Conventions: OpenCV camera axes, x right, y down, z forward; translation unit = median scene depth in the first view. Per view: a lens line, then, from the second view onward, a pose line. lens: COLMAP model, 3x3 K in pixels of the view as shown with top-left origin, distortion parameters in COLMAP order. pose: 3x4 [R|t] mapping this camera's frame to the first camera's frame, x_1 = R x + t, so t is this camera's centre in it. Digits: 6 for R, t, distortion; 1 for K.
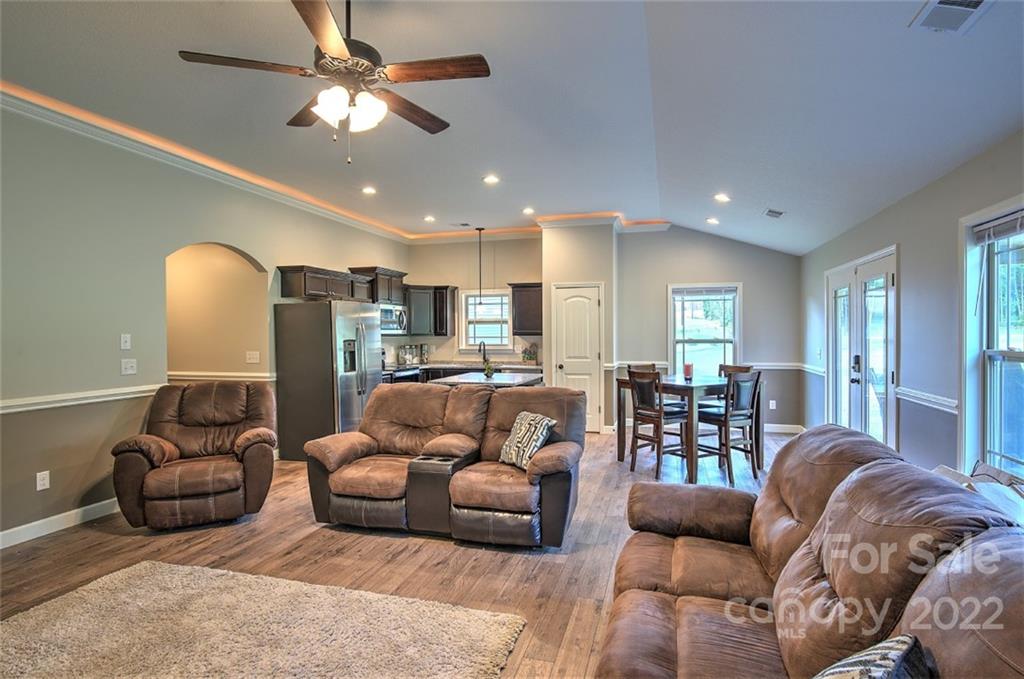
lens RADIAL K [[518.1, 0, 519.7], [0, 518.1, 338.2], [0, 0, 1]] dist [-0.009221, -0.002047]
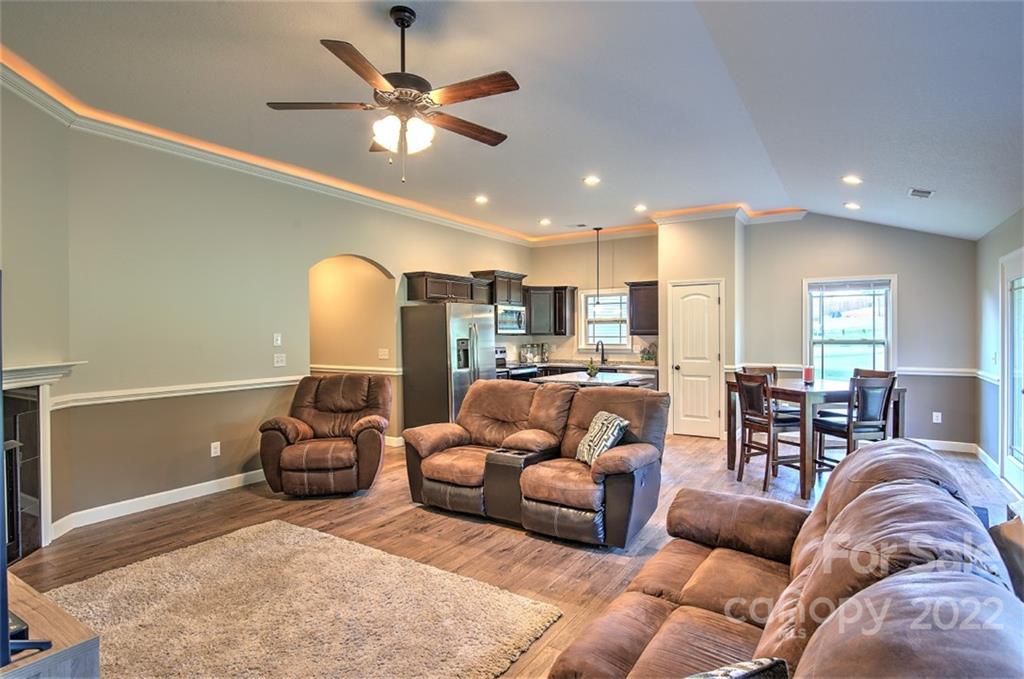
lens RADIAL K [[518.1, 0, 521.3], [0, 518.1, 337.4], [0, 0, 1]] dist [-0.009221, -0.002047]
pose [[0.958992, 0.003403, -0.283413, 0.090765], [-0.003583, 0.999994, -0.000115, -0.000137], [0.283411, 0.001126, 0.958998, -0.003548]]
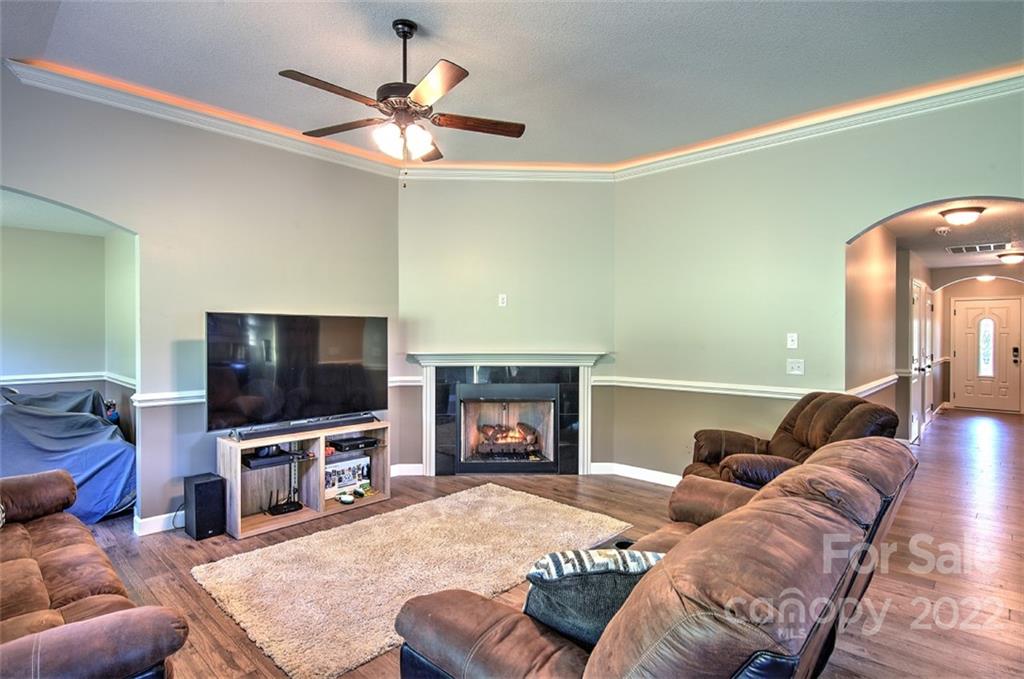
lens RADIAL K [[518.1, 0, 522.0], [0, 518.1, 337.7], [0, 0, 1]] dist [-0.009221, -0.002047]
pose [[-0.454685, 0.011240, -0.890582, 0.230165], [-0.007228, 0.999841, 0.016309, -0.007782], [0.890623, 0.013853, -0.454531, 0.683041]]
